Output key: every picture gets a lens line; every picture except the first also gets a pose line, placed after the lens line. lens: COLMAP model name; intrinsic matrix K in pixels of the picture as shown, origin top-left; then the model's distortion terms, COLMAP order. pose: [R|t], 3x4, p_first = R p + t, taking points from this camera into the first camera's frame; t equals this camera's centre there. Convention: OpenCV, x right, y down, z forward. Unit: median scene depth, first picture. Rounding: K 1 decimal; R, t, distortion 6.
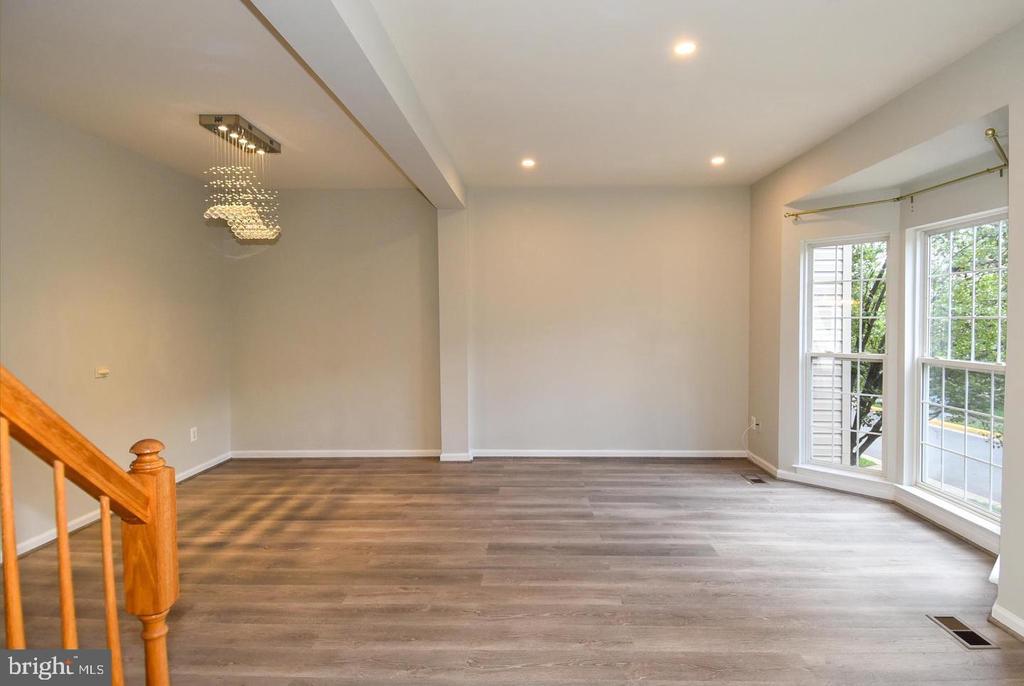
lens RADIAL K [[553.4, 0, 533.6], [0, 553.4, 334.1], [0, 0, 1]] dist [0.048166, -0.055768]
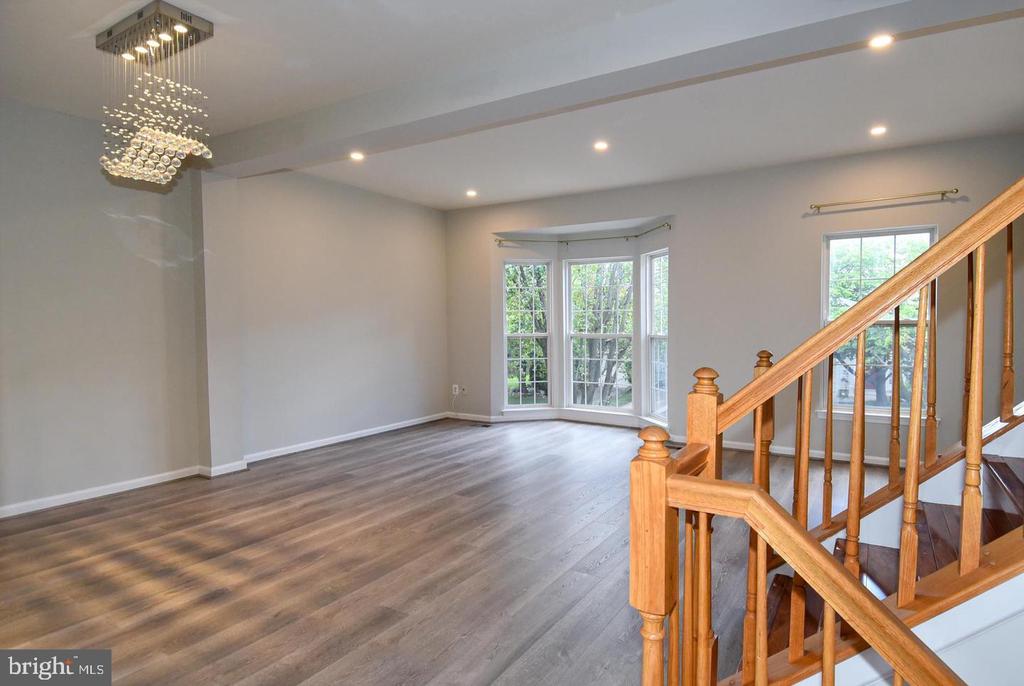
lens RADIAL K [[527.4, 0, 557.2], [0, 527.4, 338.3], [0, 0, 1]] dist [0.028392, -0.037739]
pose [[0.490815, -0.022122, 0.870983, -0.776795], [0.024136, 0.999639, 0.011789, 0.034807], [-0.870930, 0.015236, 0.491171, 0.216642]]
